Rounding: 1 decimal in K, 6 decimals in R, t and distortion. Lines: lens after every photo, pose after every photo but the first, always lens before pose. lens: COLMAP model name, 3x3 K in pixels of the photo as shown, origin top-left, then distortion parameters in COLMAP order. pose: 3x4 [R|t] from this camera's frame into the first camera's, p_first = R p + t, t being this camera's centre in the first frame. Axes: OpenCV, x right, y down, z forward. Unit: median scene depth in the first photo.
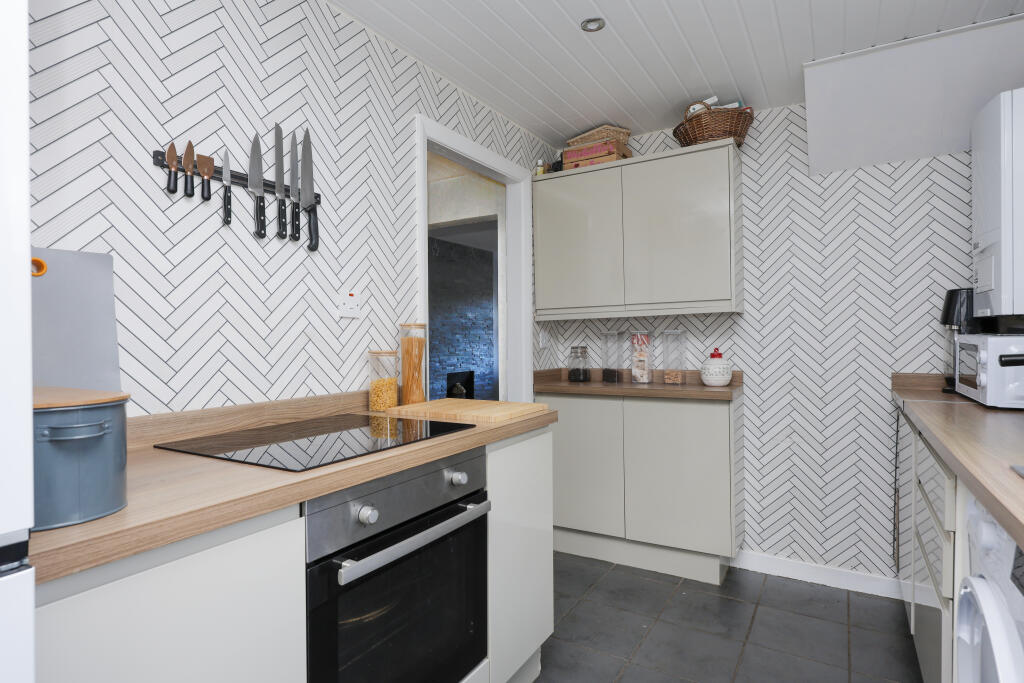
lens RADIAL K [[547.9, 0, 509.7], [0, 547.9, 336.5], [0, 0, 1]] dist [-0.000685, 0.001445]
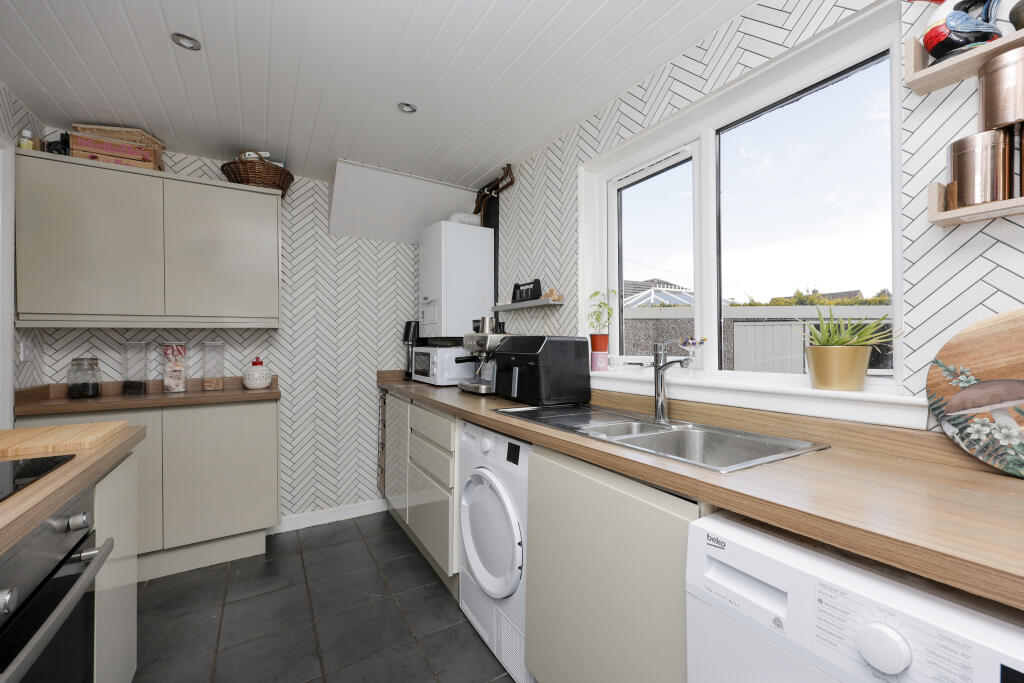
lens RADIAL K [[415.7, 0, 519.8], [0, 415.7, 339.1], [0, 0, 1]] dist [-0.002134, 0.000433]
pose [[0.445056, 0.023094, 0.895205, -0.184925], [-0.002482, 0.999695, -0.024555, 0.002350], [-0.895500, 0.008707, 0.444977, 0.076956]]
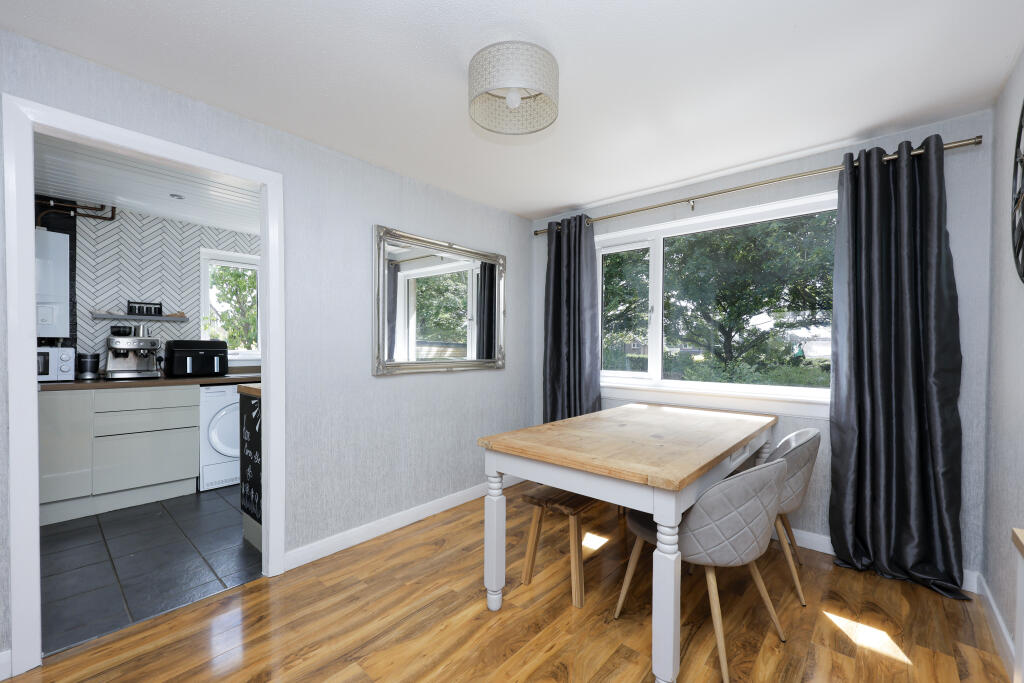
lens RADIAL K [[415.7, 0, 513.4], [0, 415.7, 350.6], [0, 0, 1]] dist [-0.002134, 0.000433]
pose [[-0.982610, 0.001722, 0.185674, -0.764078], [0.003755, 0.999937, 0.010597, 0.001247], [-0.185644, 0.011110, -0.982554, 1.532865]]
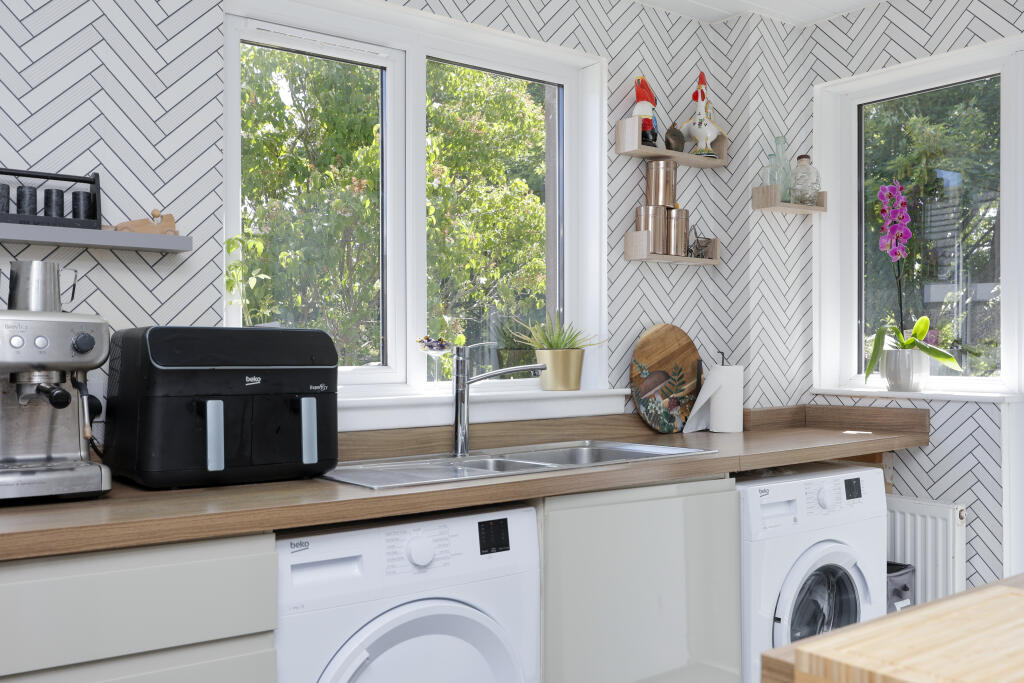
lens RADIAL K [[931.8, 0, 508.5], [0, 931.8, 337.0], [0, 0, 1]] dist [-0.000787, 0.000000]
pose [[-0.927808, 0.015648, 0.372731, 0.029888], [0.011027, 0.999834, -0.014526, -0.001389], [-0.372896, -0.009368, -0.927826, 0.982685]]
